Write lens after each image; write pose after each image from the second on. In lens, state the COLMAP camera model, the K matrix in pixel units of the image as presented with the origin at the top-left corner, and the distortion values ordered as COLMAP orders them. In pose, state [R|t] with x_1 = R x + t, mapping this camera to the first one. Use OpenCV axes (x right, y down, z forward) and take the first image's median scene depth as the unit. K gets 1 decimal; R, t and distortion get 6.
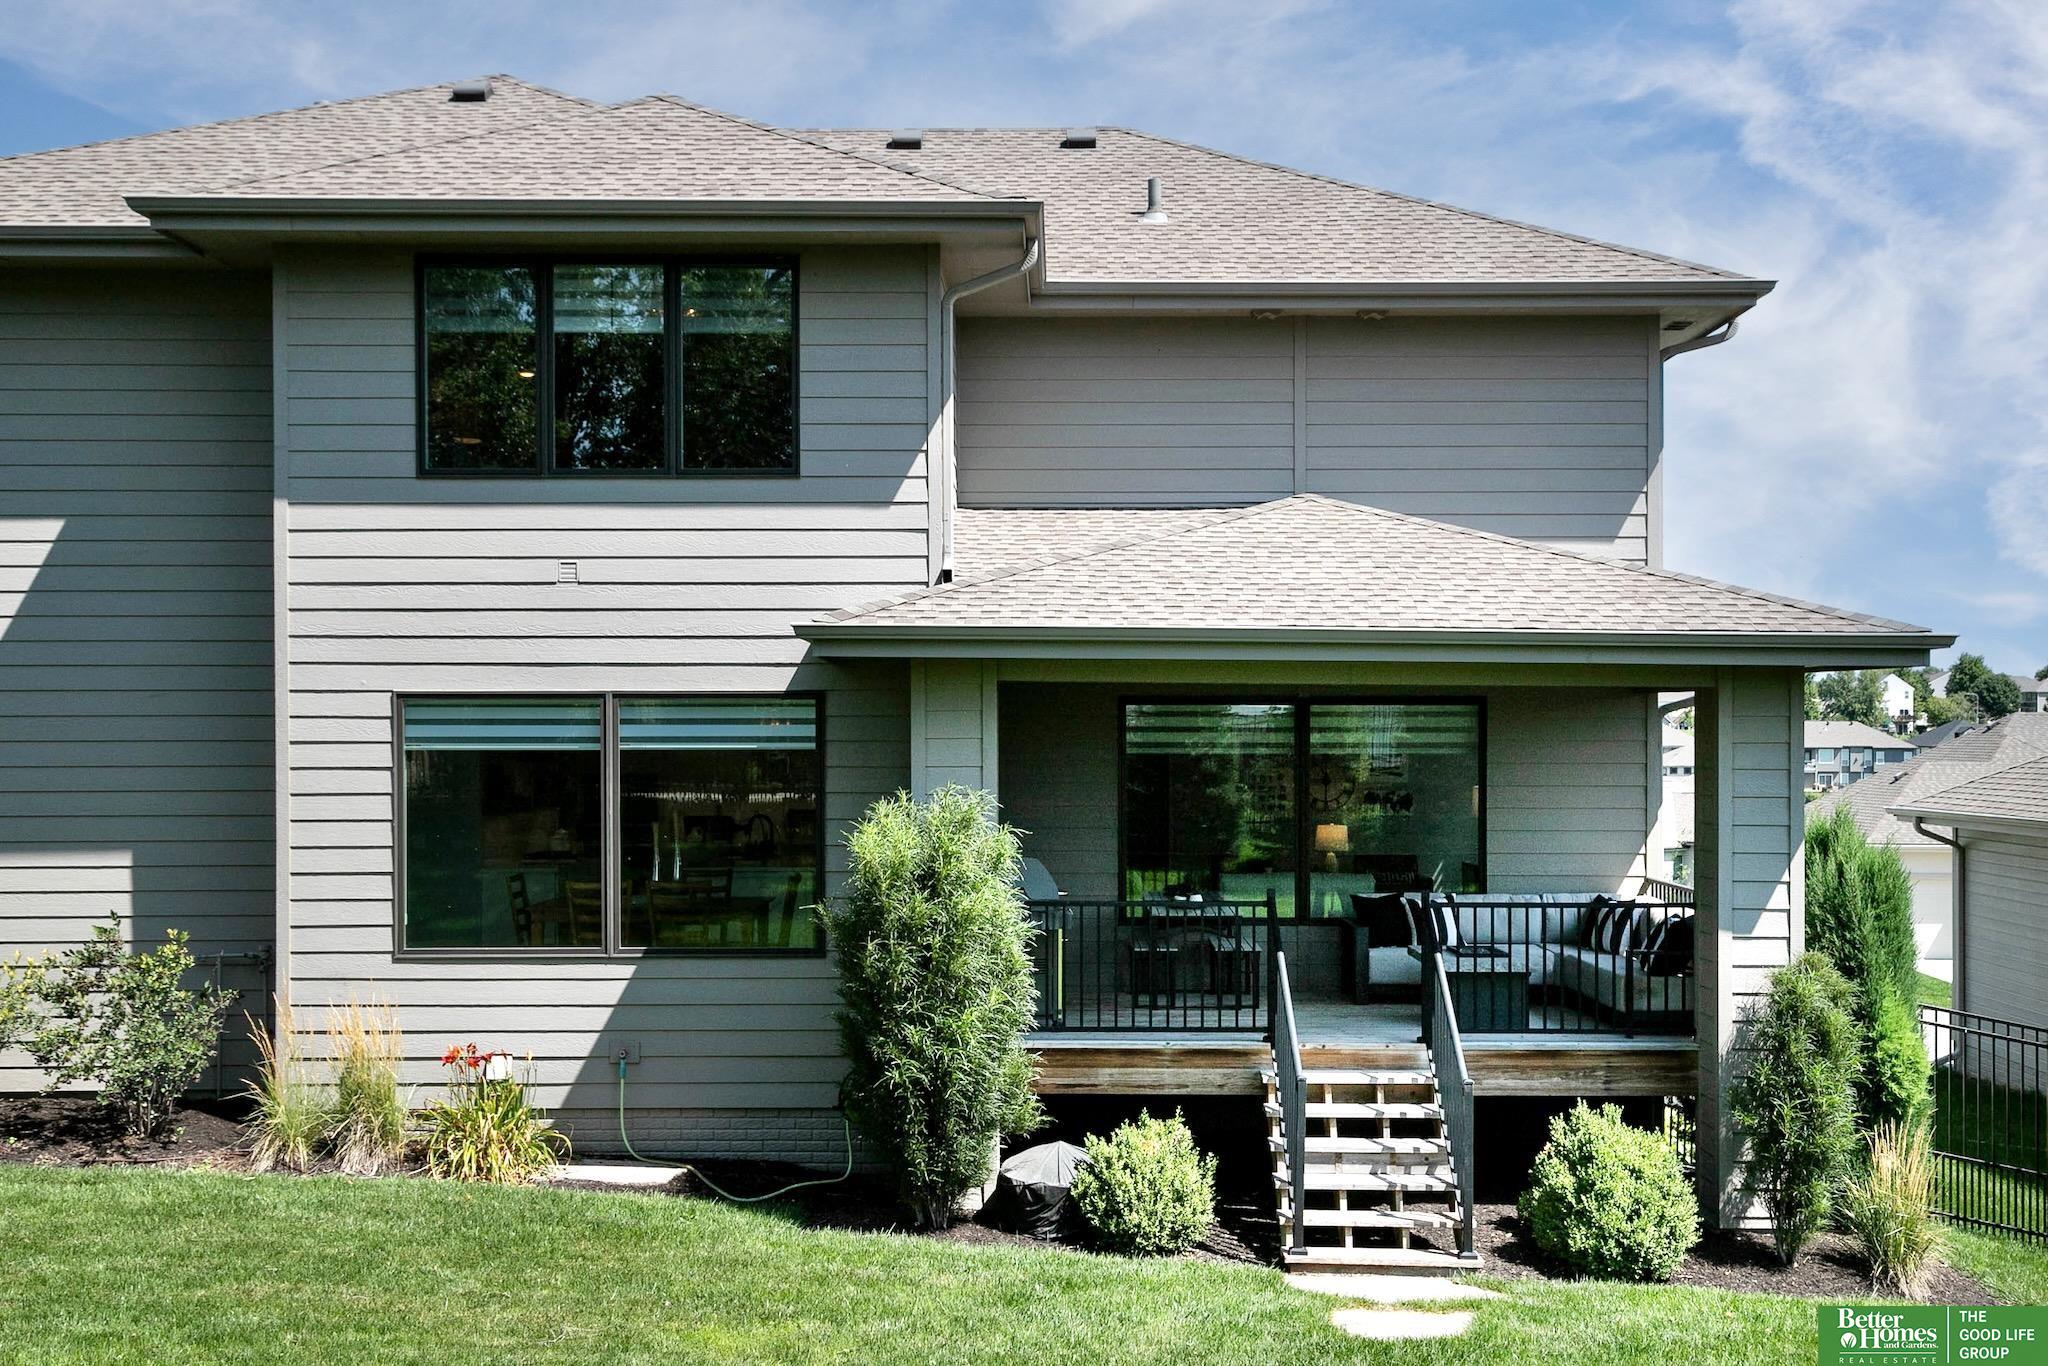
lens RADIAL K [[2335.5, 0, 1024.0], [0, 2335.5, 683.0], [0, 0, 1]] dist [0.096044, 0.015847]
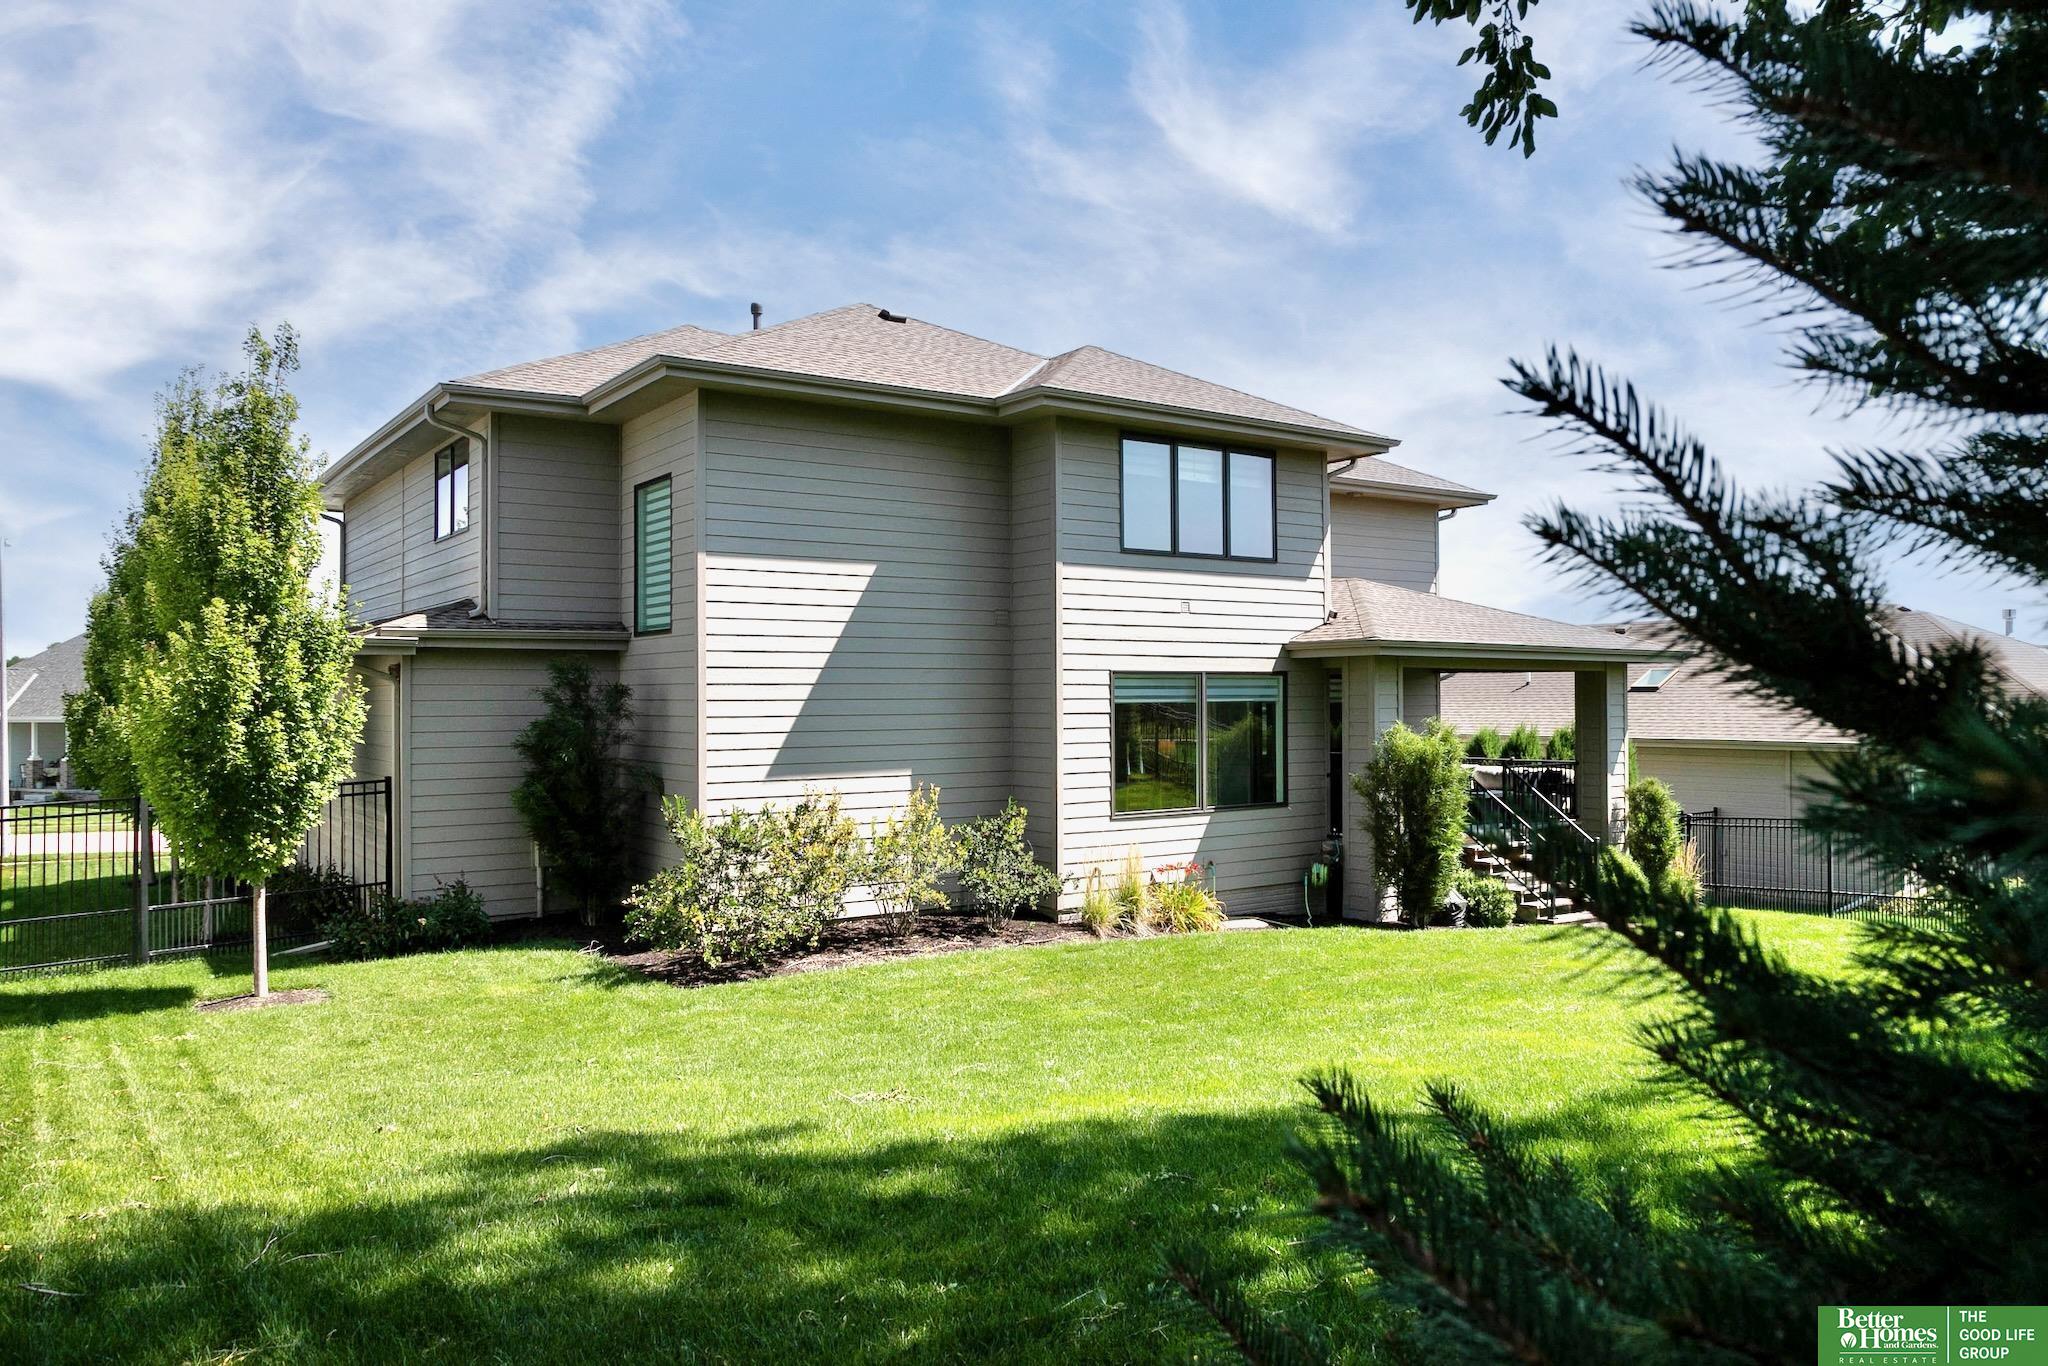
lens RADIAL K [[1377.5, 0, 1024.0], [0, 1377.5, 683.0], [0, 0, 1]] dist [0.000945, 0.000069]
pose [[0.806995, 0.001220, 0.590557, -0.942923], [-0.006660, 0.999953, 0.007036, 0.006243], [-0.590521, -0.009612, 0.806965, 0.192180]]
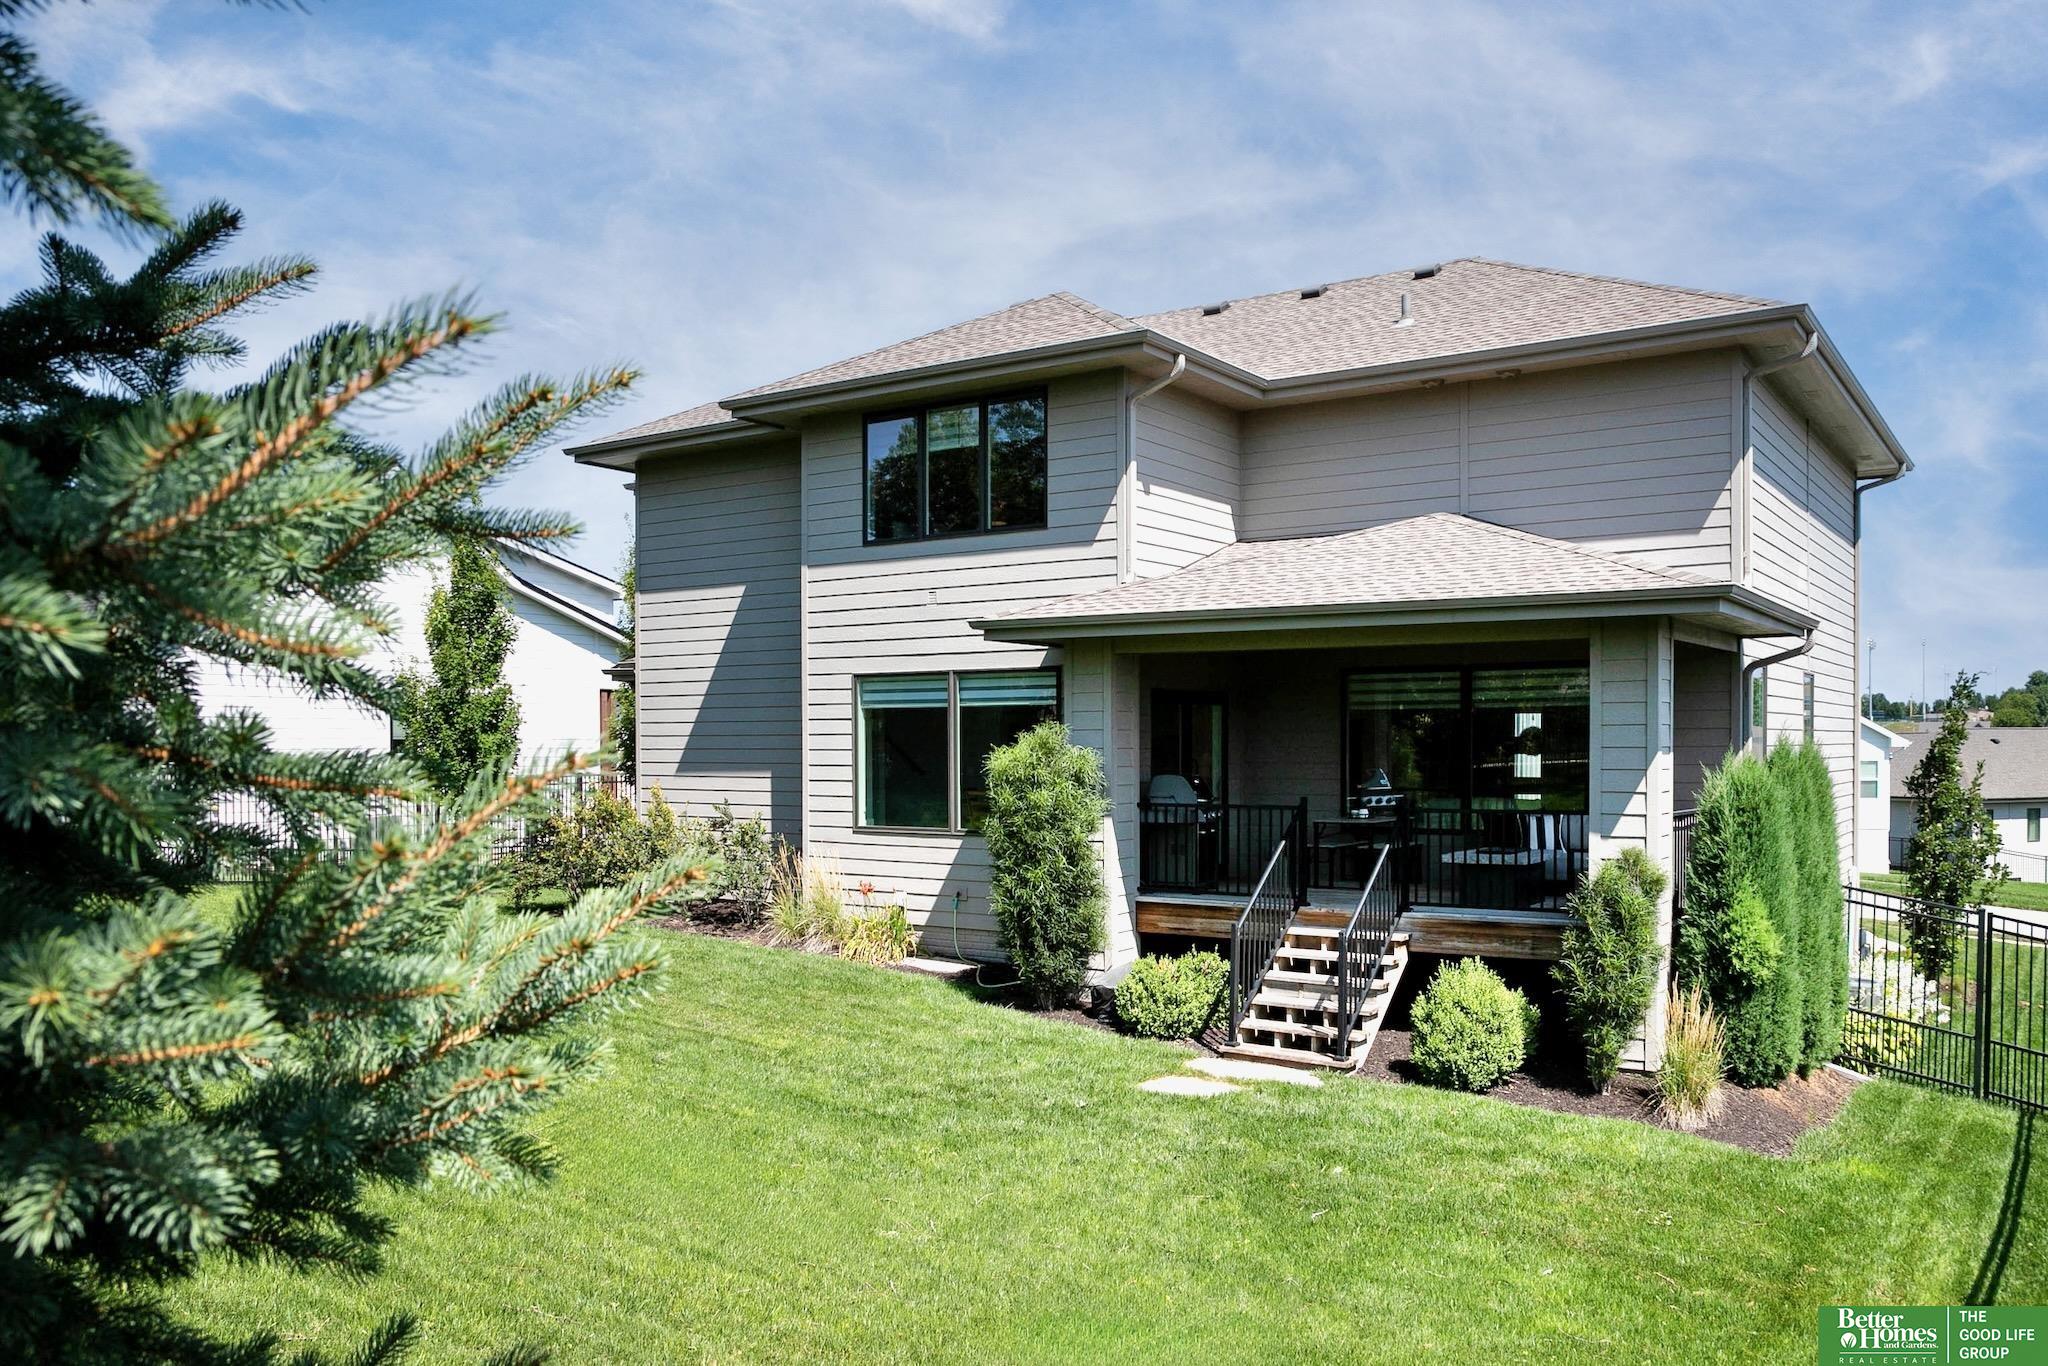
lens RADIAL K [[1620.7, 0, 1021.7], [0, 1620.7, 710.3], [0, 0, 1]] dist [0.005447, -0.001304]
pose [[0.835488, -0.012962, -0.549356, 0.476620], [0.015844, 0.999874, 0.000505, 0.031476], [0.549280, -0.009126, 0.835588, 0.094846]]
